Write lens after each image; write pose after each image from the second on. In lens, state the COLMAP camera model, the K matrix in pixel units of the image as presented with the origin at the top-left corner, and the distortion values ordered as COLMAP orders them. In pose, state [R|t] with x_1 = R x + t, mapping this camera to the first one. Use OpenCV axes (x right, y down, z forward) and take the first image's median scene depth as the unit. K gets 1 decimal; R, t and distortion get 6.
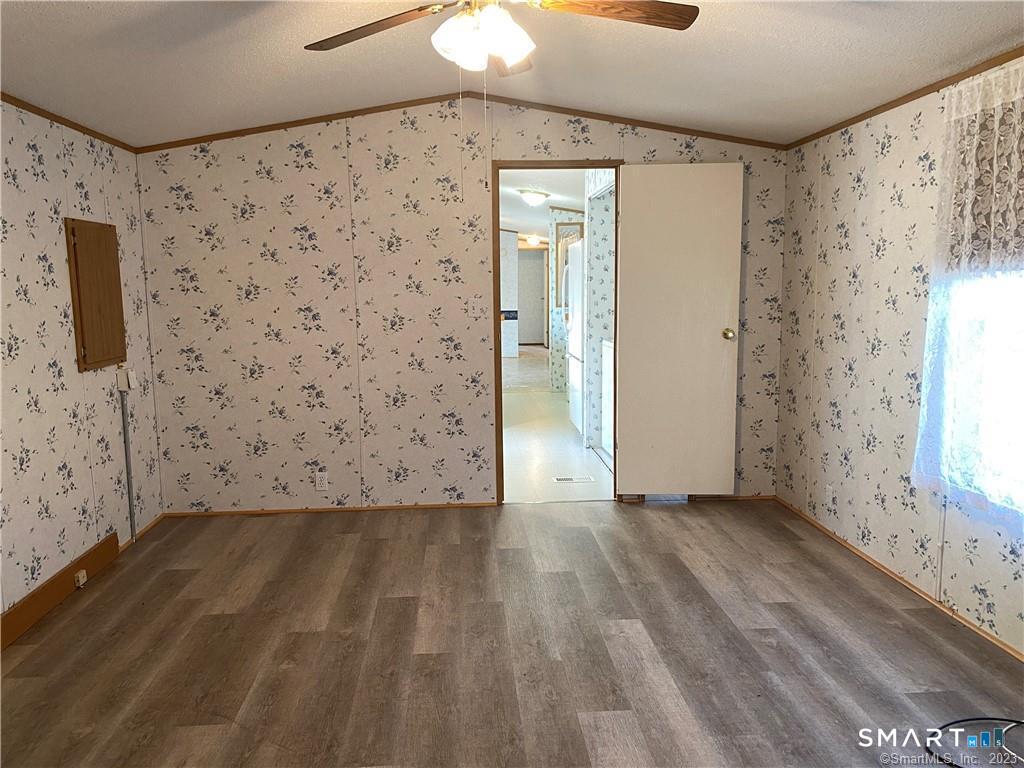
lens RADIAL K [[782.3, 0, 502.0], [0, 782.3, 386.9], [0, 0, 1]] dist [0.060029, -0.065408]
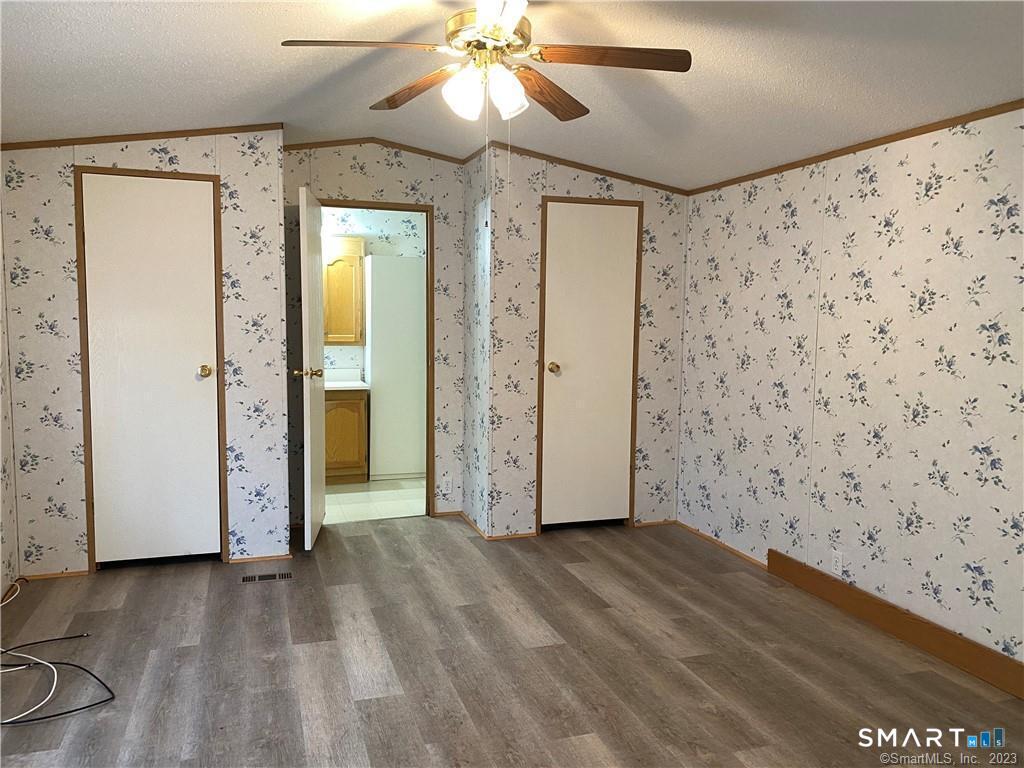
lens RADIAL K [[782.3, 0, 502.0], [0, 782.3, 386.9], [0, 0, 1]] dist [0.060029, -0.065408]
pose [[-0.968849, 0.028071, -0.246056, 0.211504], [-0.029230, 0.973649, 0.226169, -0.254796], [0.245921, 0.226316, -0.942499, 1.880515]]
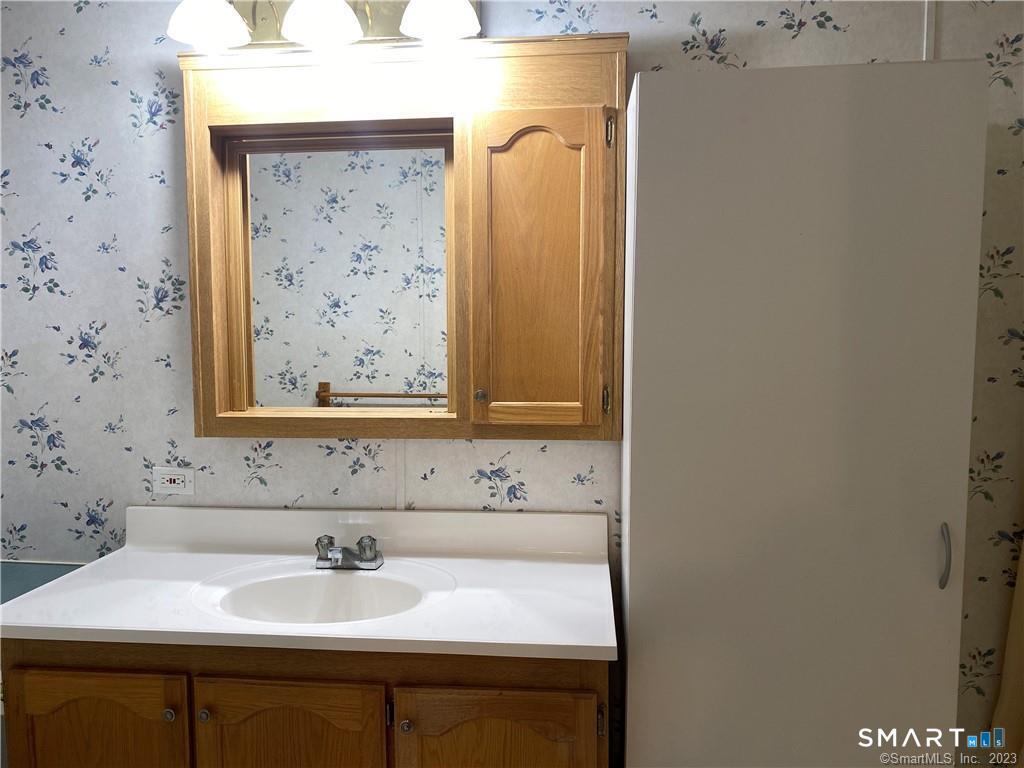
lens RADIAL K [[782.3, 0, 502.0], [0, 782.3, 386.9], [0, 0, 1]] dist [0.060029, -0.065408]
pose [[-0.985732, 0.004546, 0.168262, 0.092817], [0.040994, 0.976020, 0.213786, -0.110362], [-0.163255, 0.217634, -0.962280, 0.841801]]
